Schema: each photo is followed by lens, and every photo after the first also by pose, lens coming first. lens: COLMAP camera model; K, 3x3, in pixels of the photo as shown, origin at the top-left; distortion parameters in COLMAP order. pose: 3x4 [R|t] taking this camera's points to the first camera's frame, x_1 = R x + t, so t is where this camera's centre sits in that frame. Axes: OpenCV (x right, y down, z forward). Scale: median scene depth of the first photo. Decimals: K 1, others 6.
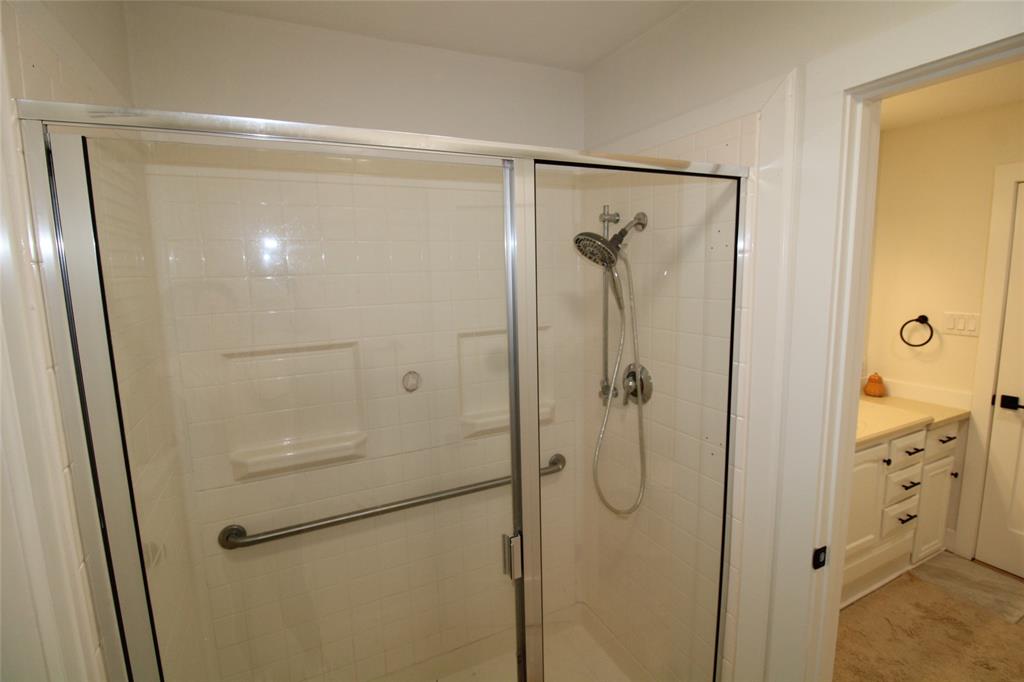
lens RADIAL K [[478.2, 0, 510.9], [0, 478.2, 334.6], [0, 0, 1]] dist [-0.002418, -0.009865]
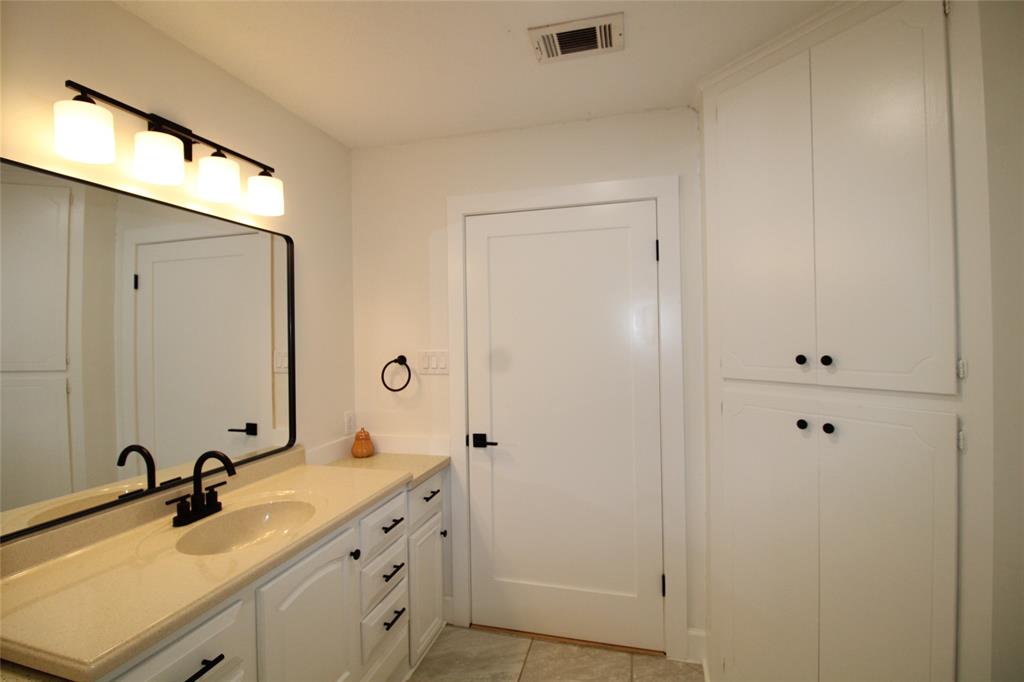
lens RADIAL K [[478.2, 0, 510.9], [0, 478.2, 334.6], [0, 0, 1]] dist [-0.002418, -0.009865]
pose [[0.660714, 0.011314, 0.750553, 0.360832], [0.105078, 0.988647, -0.107403, 0.041442], [-0.743247, 0.149829, 0.652024, 0.281577]]
